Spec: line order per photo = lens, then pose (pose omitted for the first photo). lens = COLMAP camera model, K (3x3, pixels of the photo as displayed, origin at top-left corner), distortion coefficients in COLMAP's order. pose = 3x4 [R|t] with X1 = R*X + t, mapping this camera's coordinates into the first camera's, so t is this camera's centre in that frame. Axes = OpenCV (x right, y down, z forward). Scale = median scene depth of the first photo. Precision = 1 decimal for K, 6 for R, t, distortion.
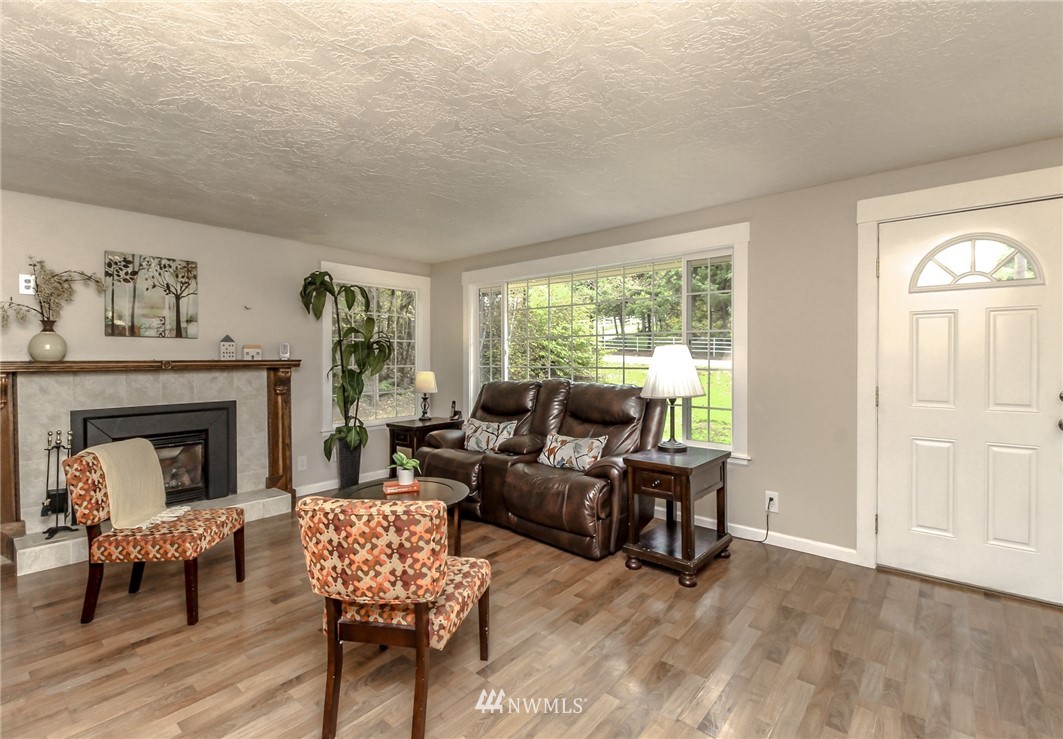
lens RADIAL K [[500.7, 0, 530.6], [0, 500.7, 361.4], [0, 0, 1]] dist [0.000128, -0.000147]
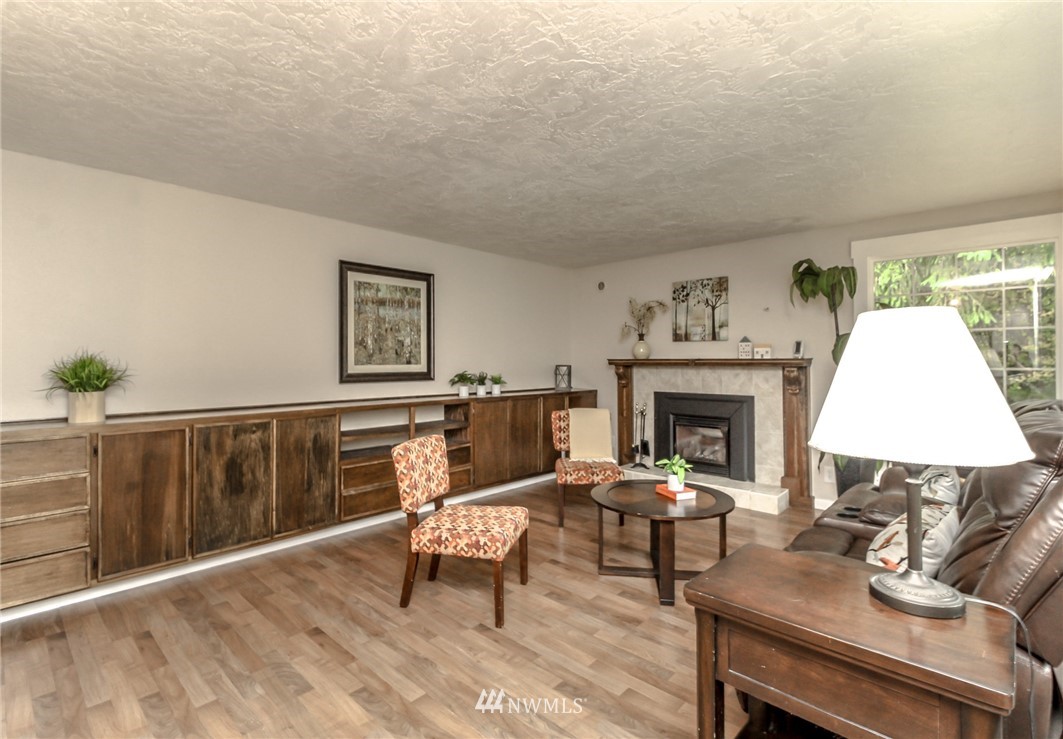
lens RADIAL K [[500.7, 0, 530.6], [0, 500.7, 361.4], [0, 0, 1]] dist [0.000128, -0.000147]
pose [[-0.069390, 0.006437, -0.997569, 0.573333], [-0.004245, 0.999968, 0.006748, -0.002331], [0.997581, 0.004703, -0.069361, 0.641552]]
